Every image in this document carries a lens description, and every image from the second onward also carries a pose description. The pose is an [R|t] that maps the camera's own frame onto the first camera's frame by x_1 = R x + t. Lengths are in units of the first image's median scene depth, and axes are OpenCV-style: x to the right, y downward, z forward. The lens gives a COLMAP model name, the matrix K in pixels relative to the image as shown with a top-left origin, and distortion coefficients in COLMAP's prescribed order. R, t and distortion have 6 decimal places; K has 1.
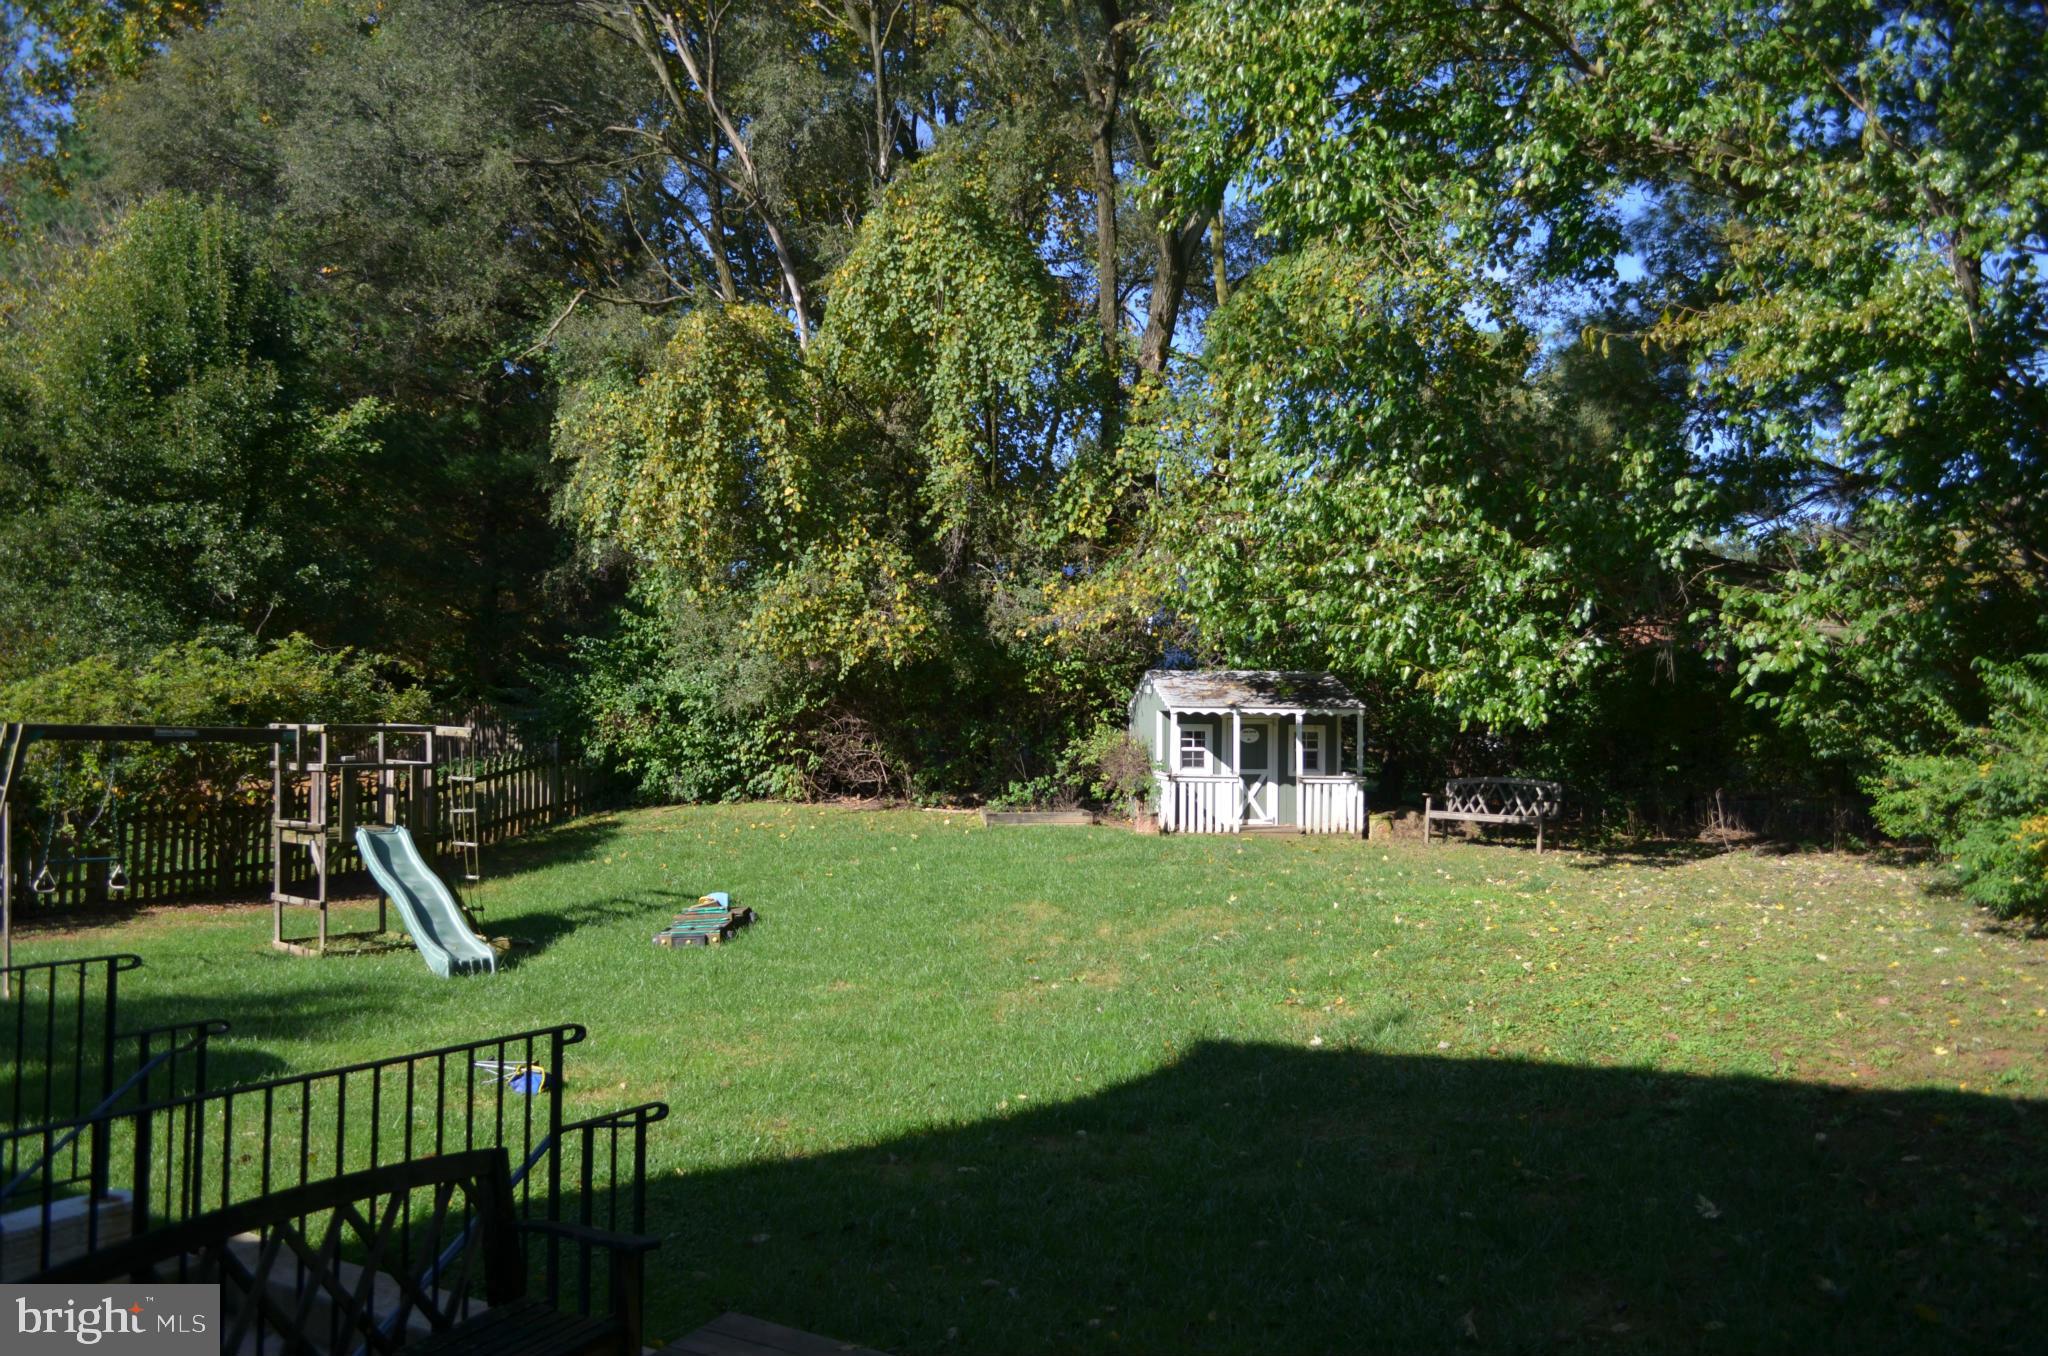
lens RADIAL K [[1566.0, 0, 1044.8], [0, 1566.0, 676.7], [0, 0, 1]] dist [-0.019889, 0.020443]
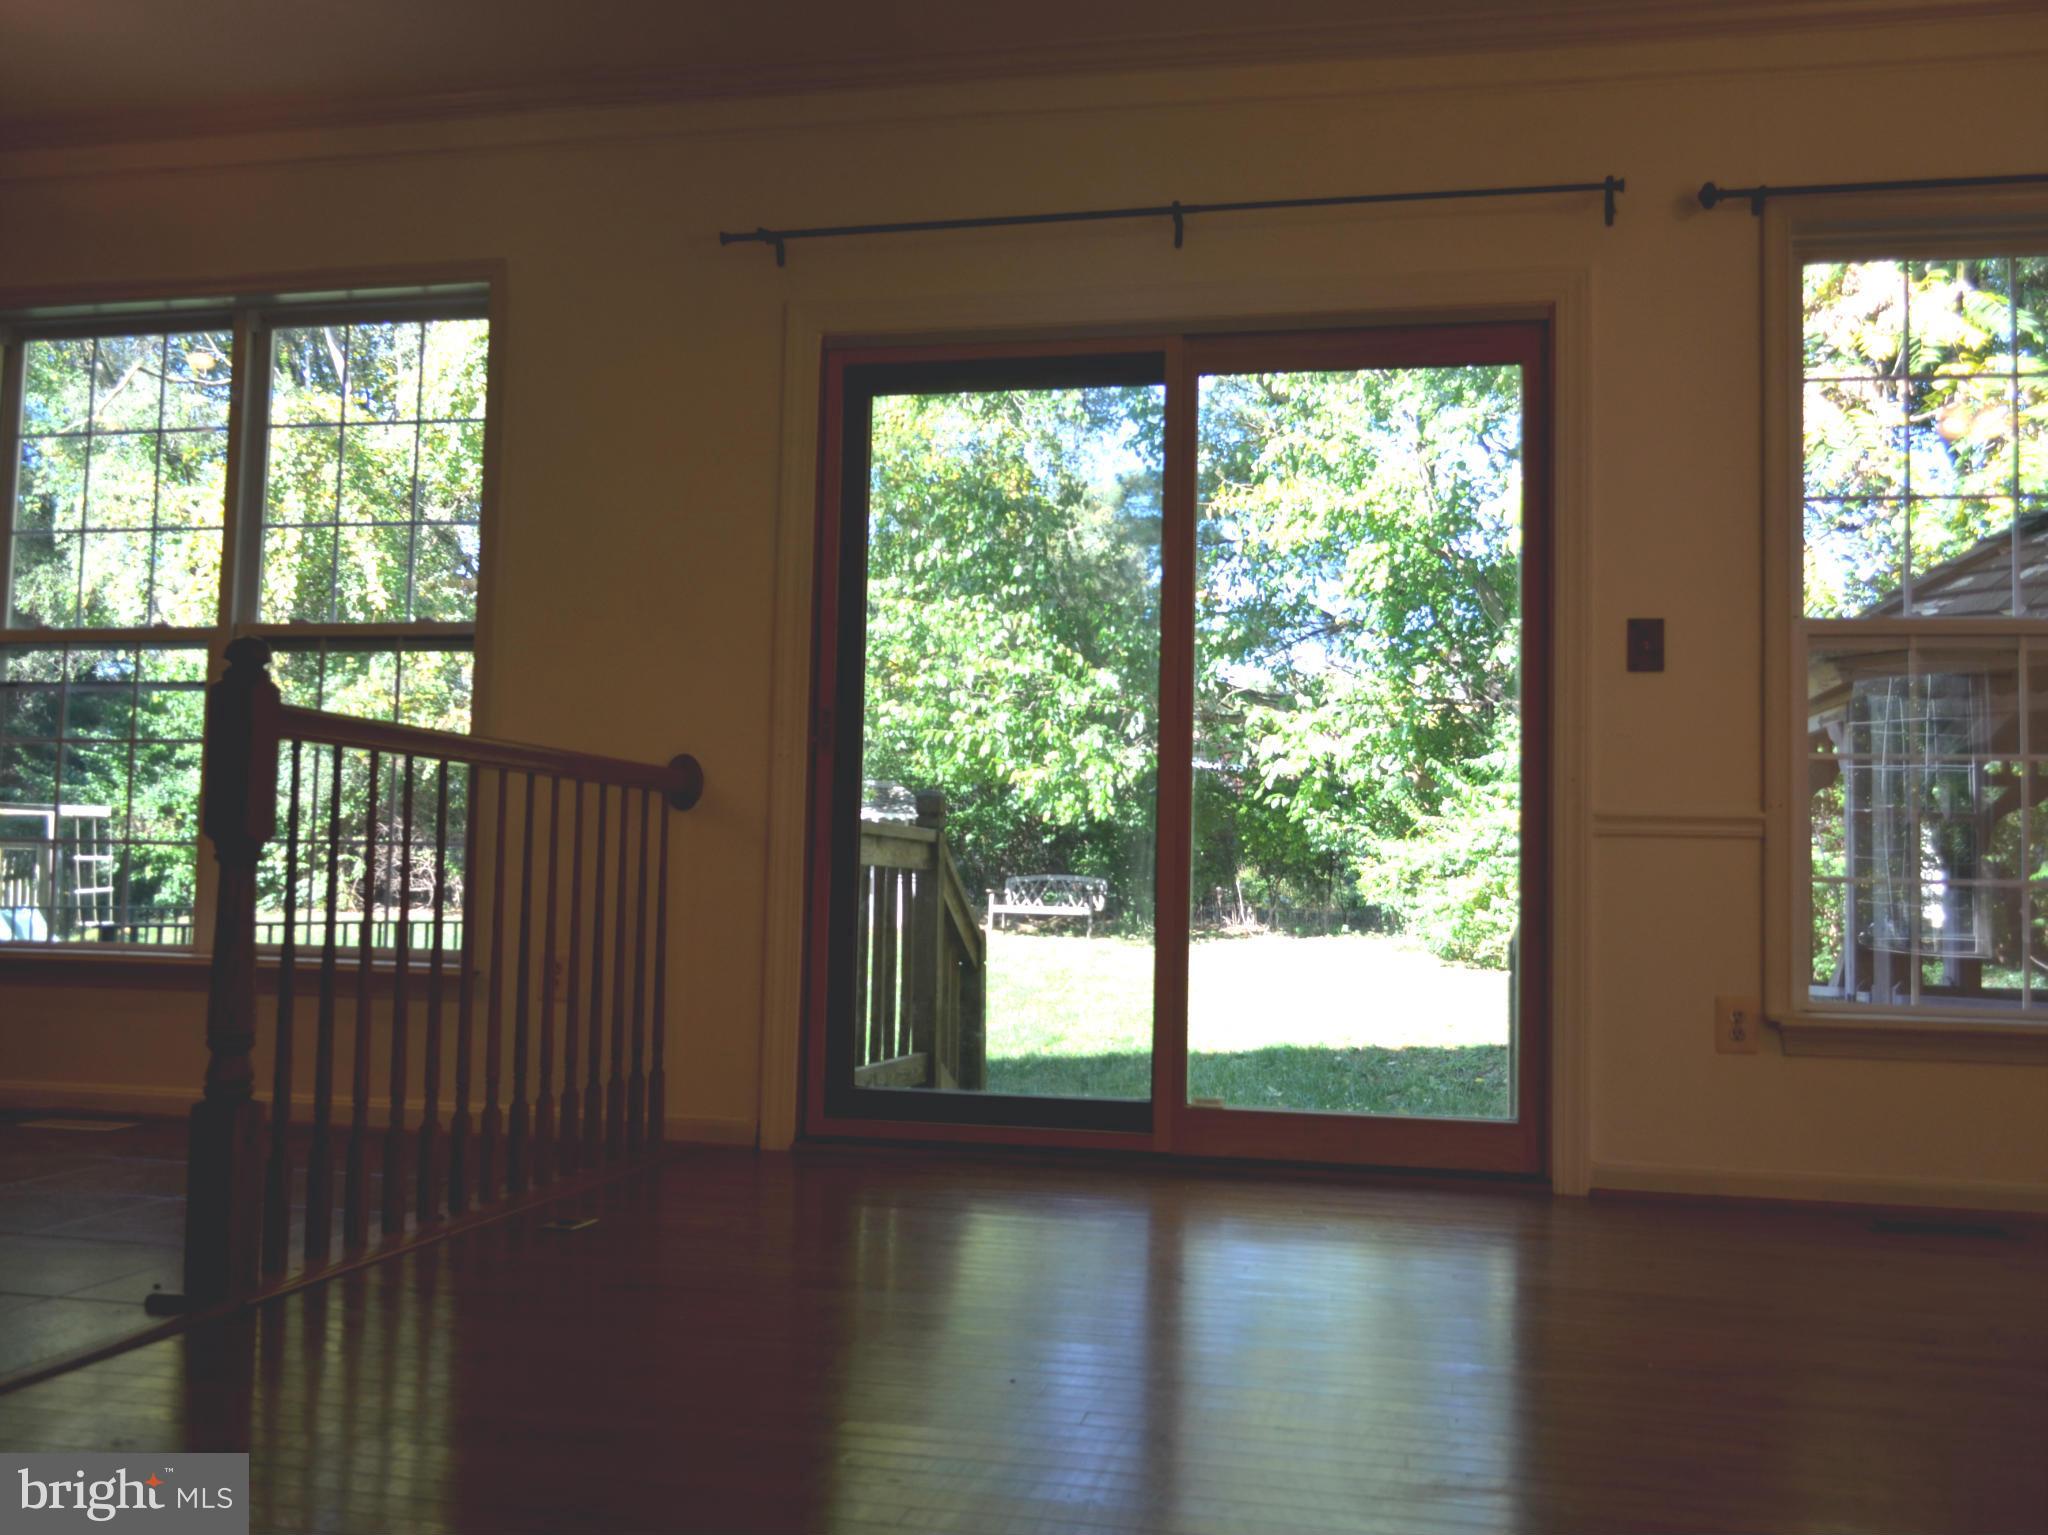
lens RADIAL K [[1823.0, 0, 1028.0], [0, 1823.0, 786.7], [0, 0, 1]] dist [-0.050267, 0.001407]
pose [[0.948542, 0.018903, 0.316086, -0.174185], [-0.011724, 0.999629, -0.024600, 0.041560], [-0.316434, 0.019628, 0.948411, -0.288625]]
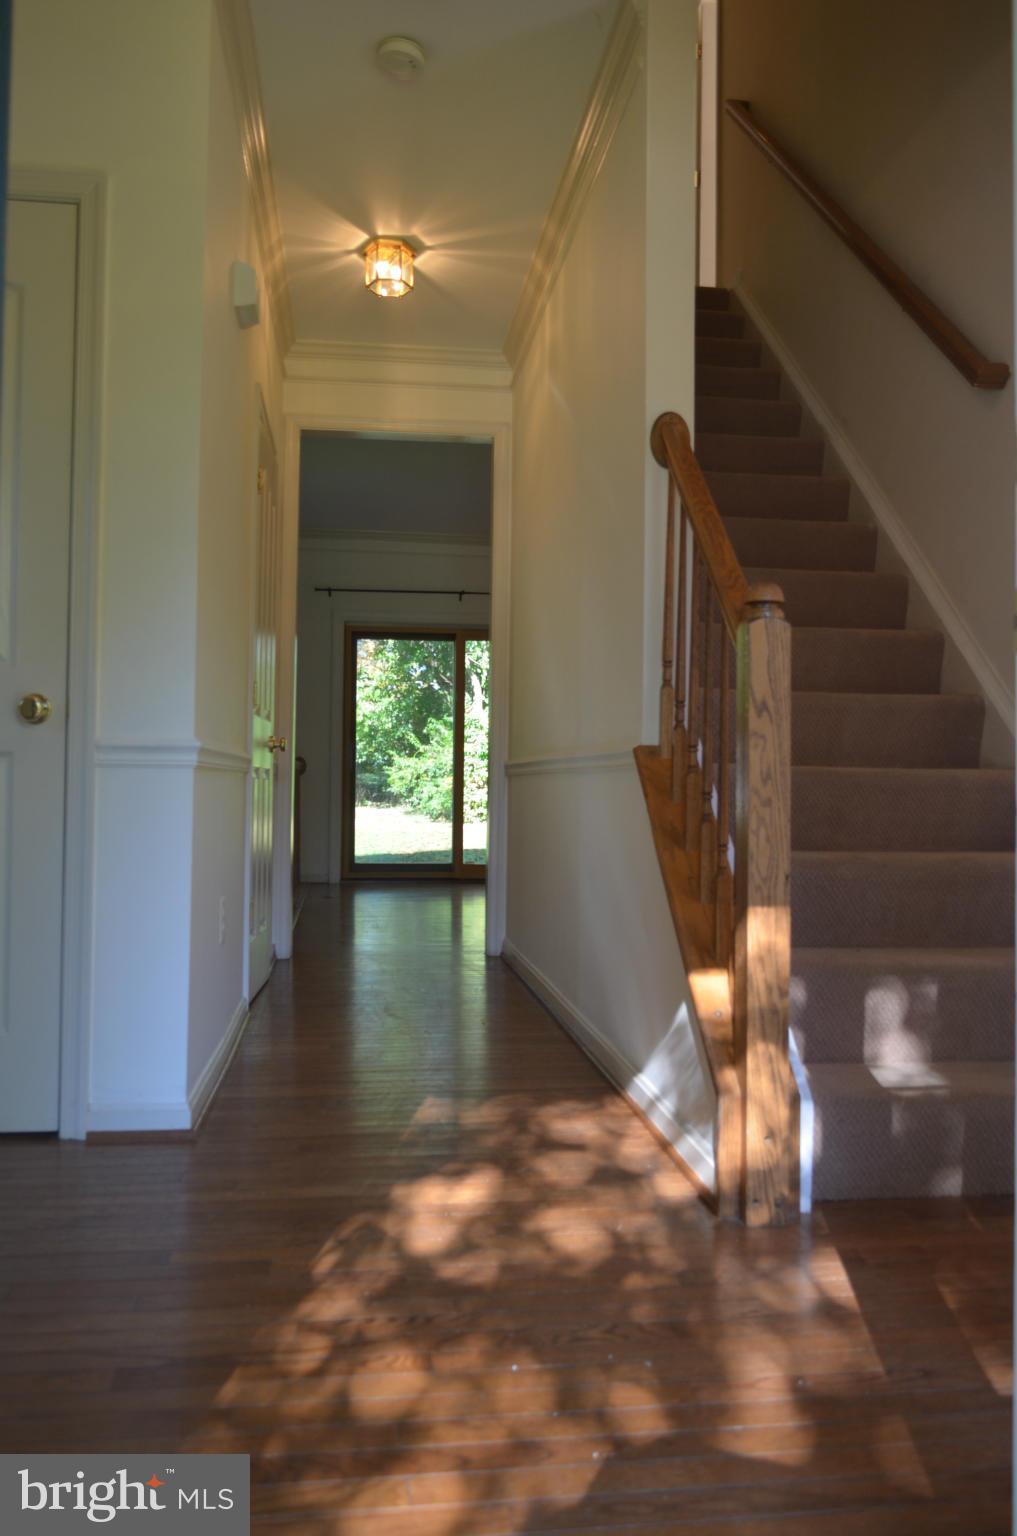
lens RADIAL K [[1174.5, 0, 503.4], [0, 1174.5, 770.2], [0, 0, 1]] dist [-0.019889, 0.020443]
pose [[0.792017, -0.003627, 0.610489, -0.403117], [-0.013496, 0.999634, 0.023448, 0.021661], [-0.610350, -0.026811, 0.791678, -0.509184]]
